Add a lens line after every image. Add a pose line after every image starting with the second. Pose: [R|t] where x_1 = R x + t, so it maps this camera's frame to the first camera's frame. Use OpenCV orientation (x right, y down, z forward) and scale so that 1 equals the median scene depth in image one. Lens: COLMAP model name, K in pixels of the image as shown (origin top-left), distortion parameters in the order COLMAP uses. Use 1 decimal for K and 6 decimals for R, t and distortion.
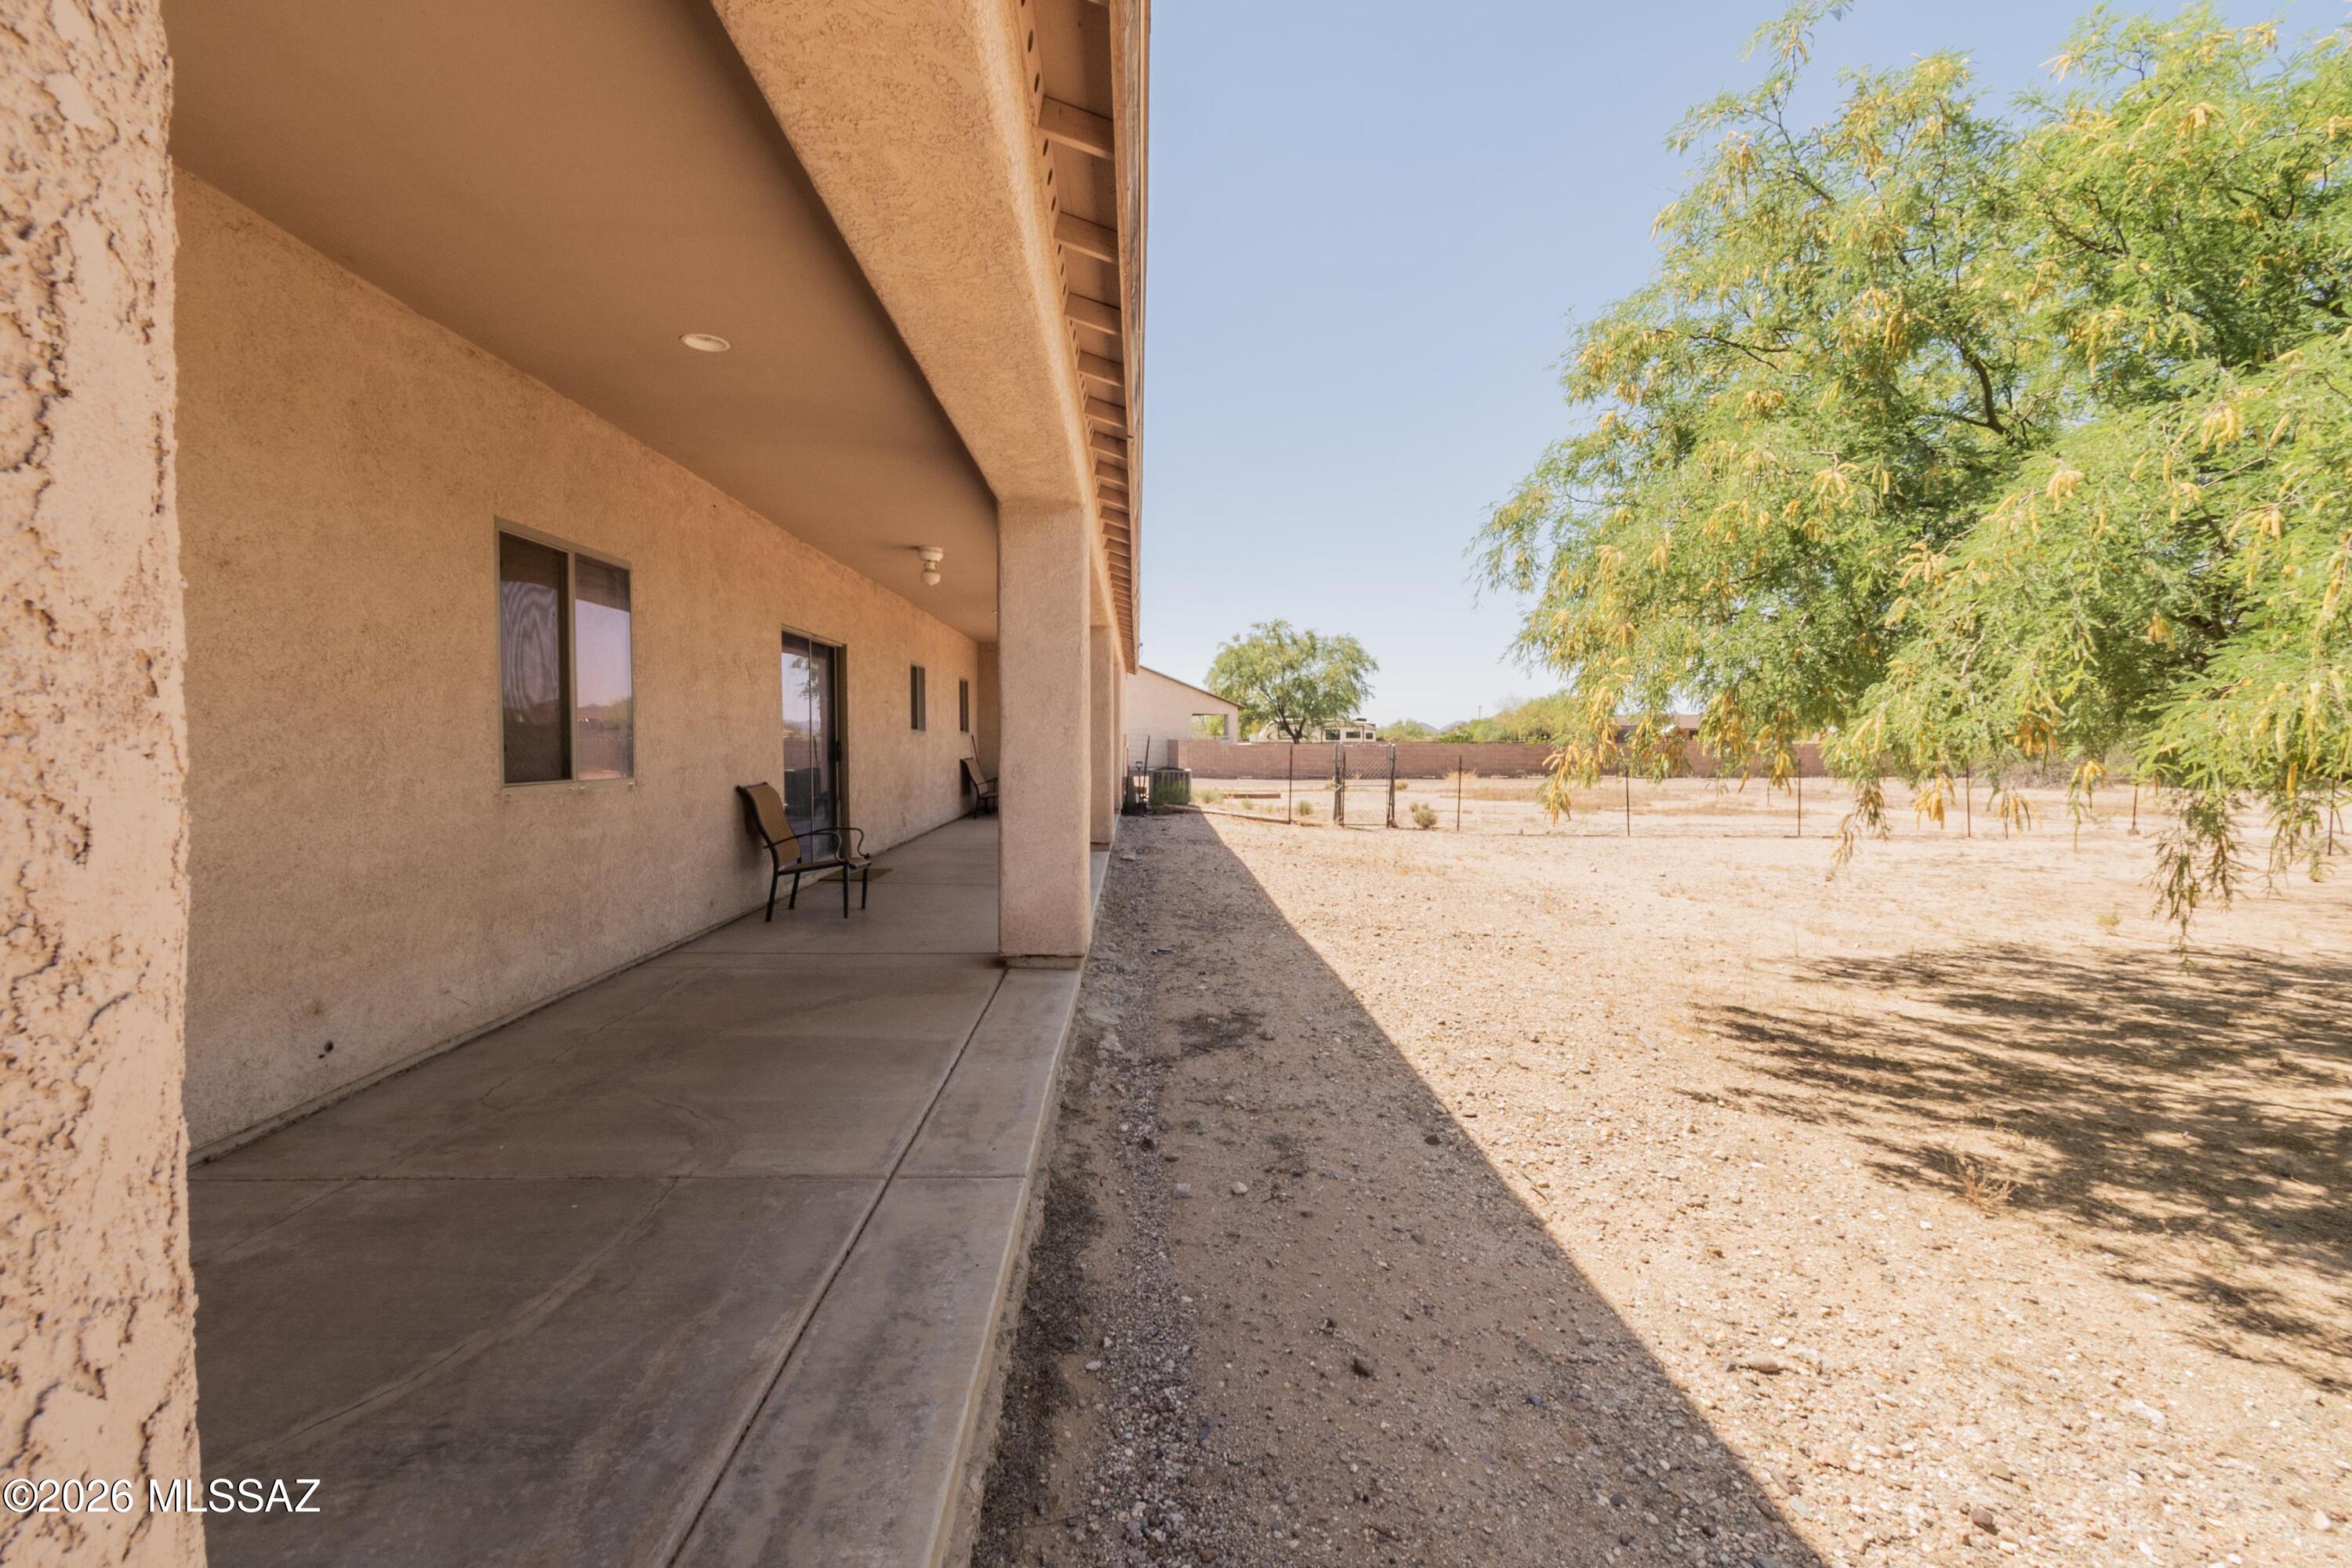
lens RADIAL K [[1038.6, 0, 1175.0], [0, 1038.6, 780.2], [0, 0, 1]] dist [-0.001408, 0.000030]
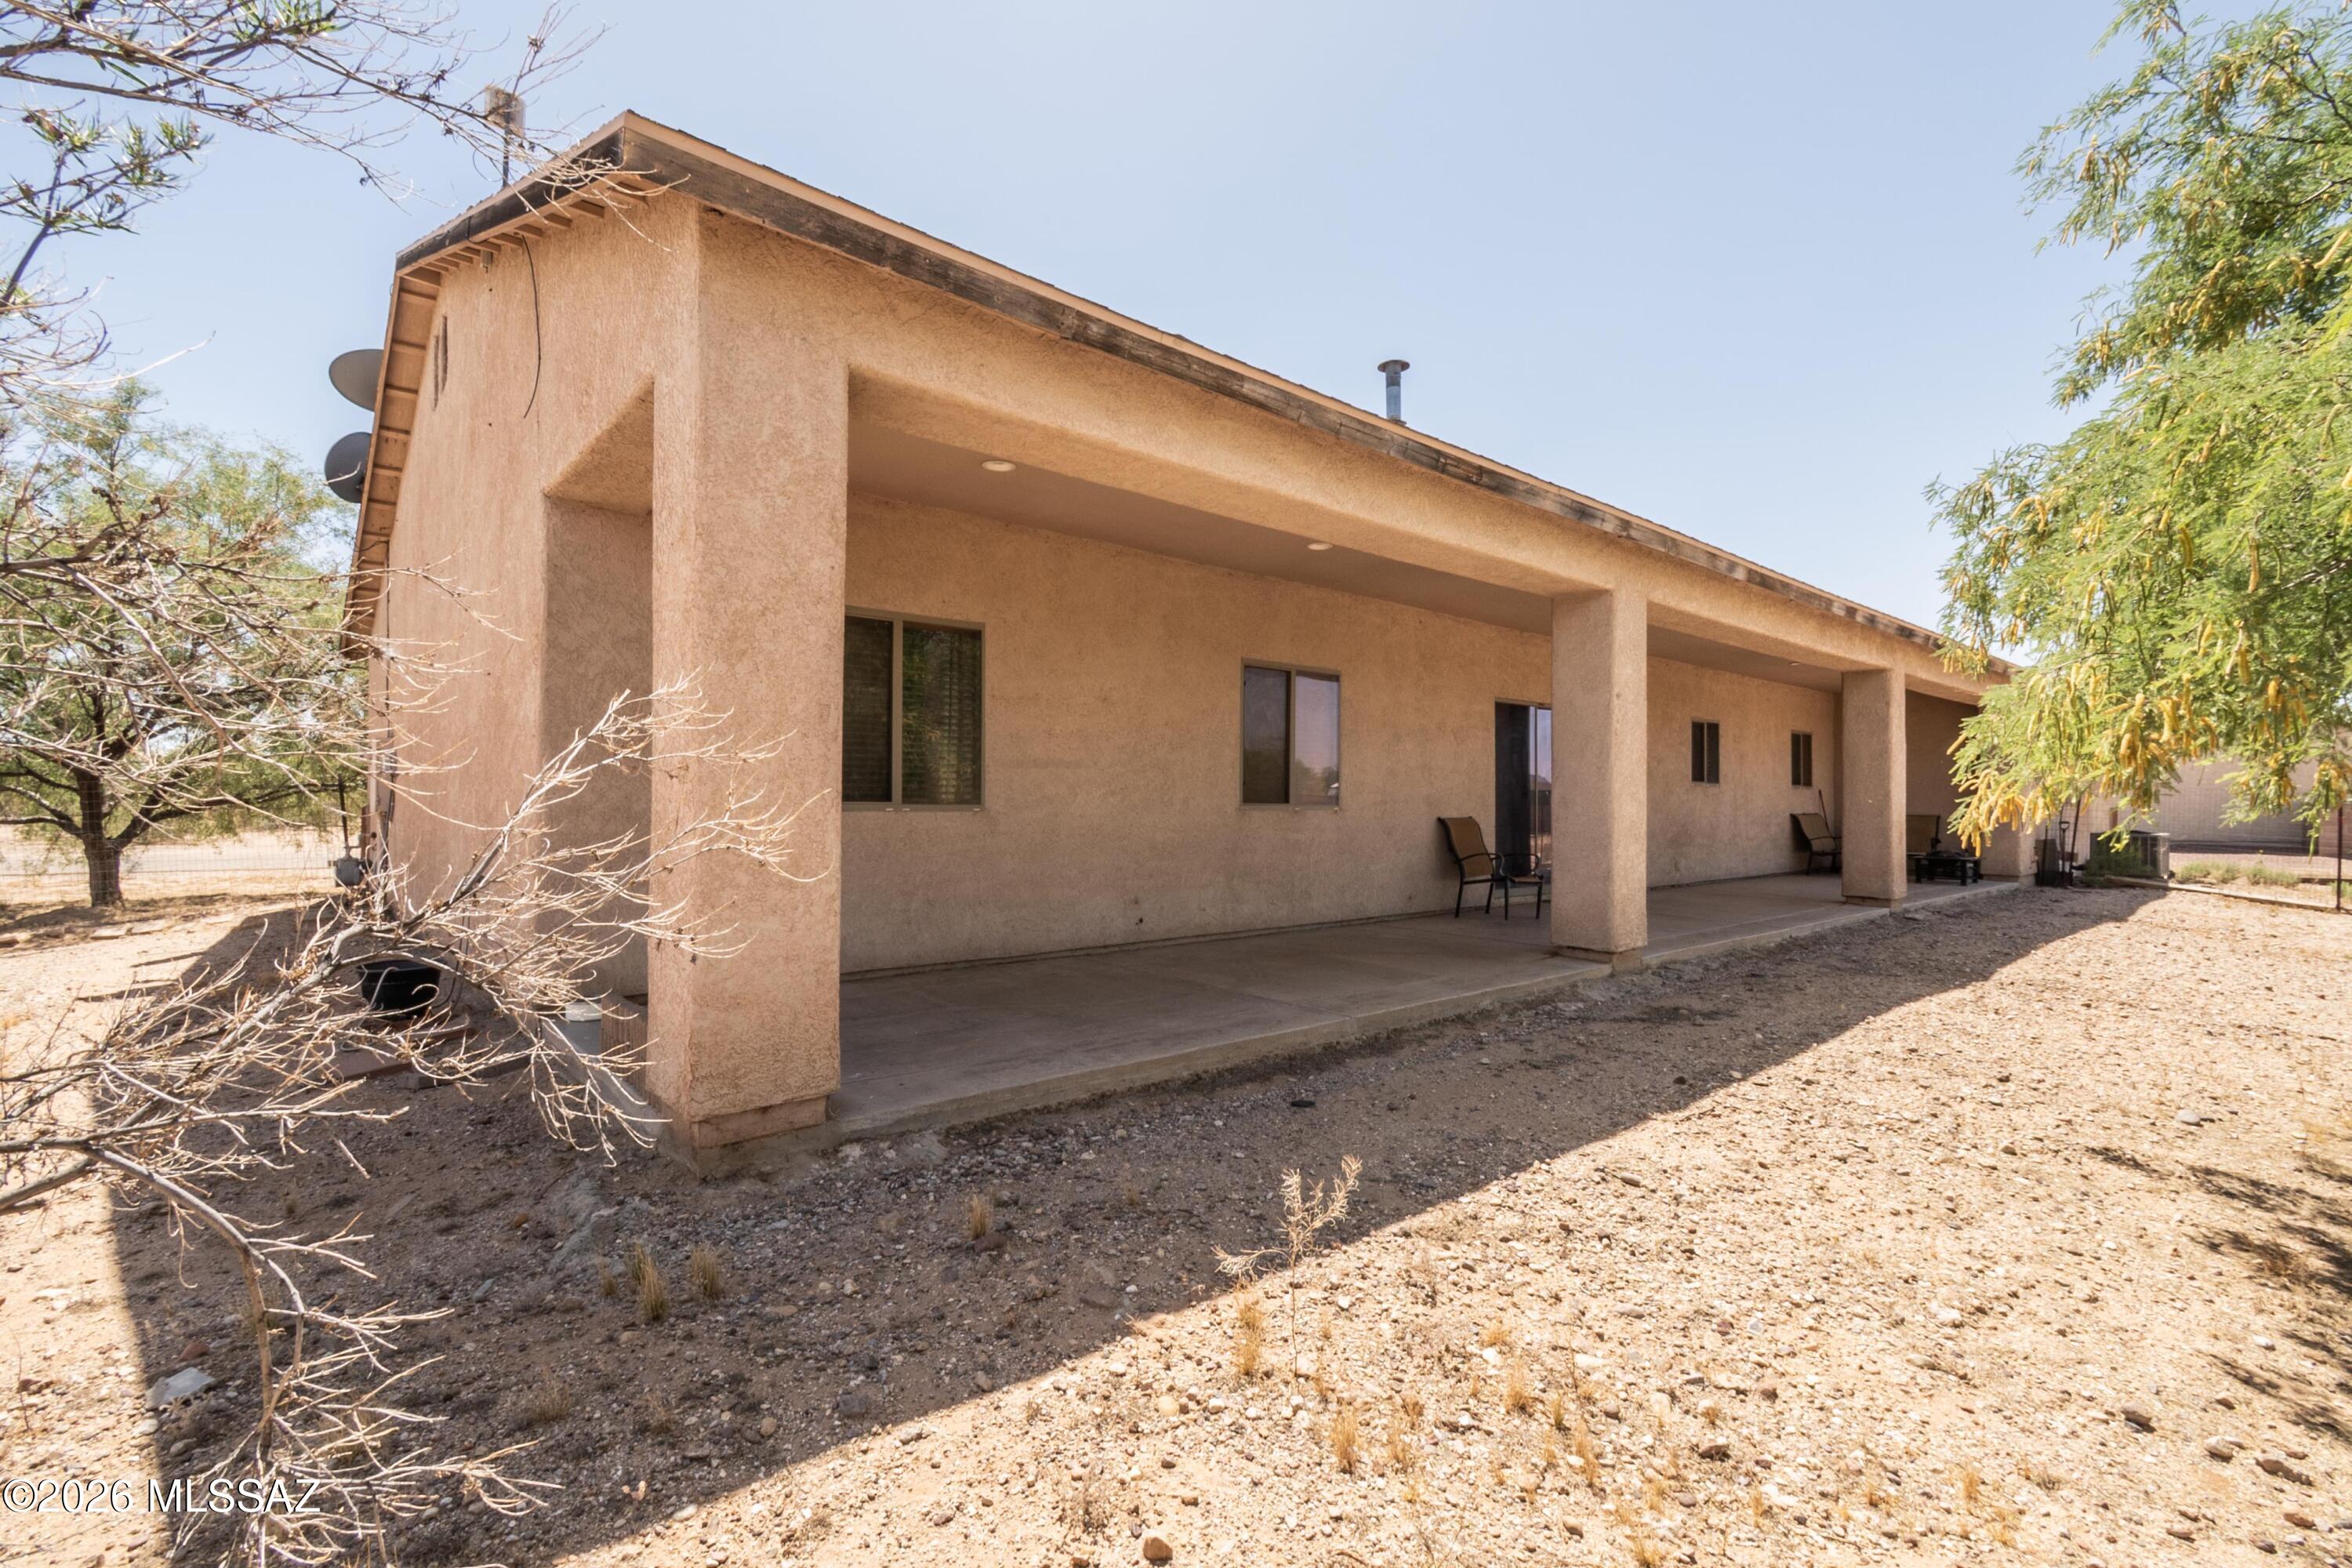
lens RADIAL K [[1038.6, 0, 1178.0], [0, 1038.6, 791.4], [0, 0, 1]] dist [-0.001408, 0.000030]
pose [[0.627520, -0.005994, -0.778578, 0.656217], [-0.034949, 0.998746, -0.035858, 0.049094], [0.777816, 0.049712, 0.626523, -0.212944]]
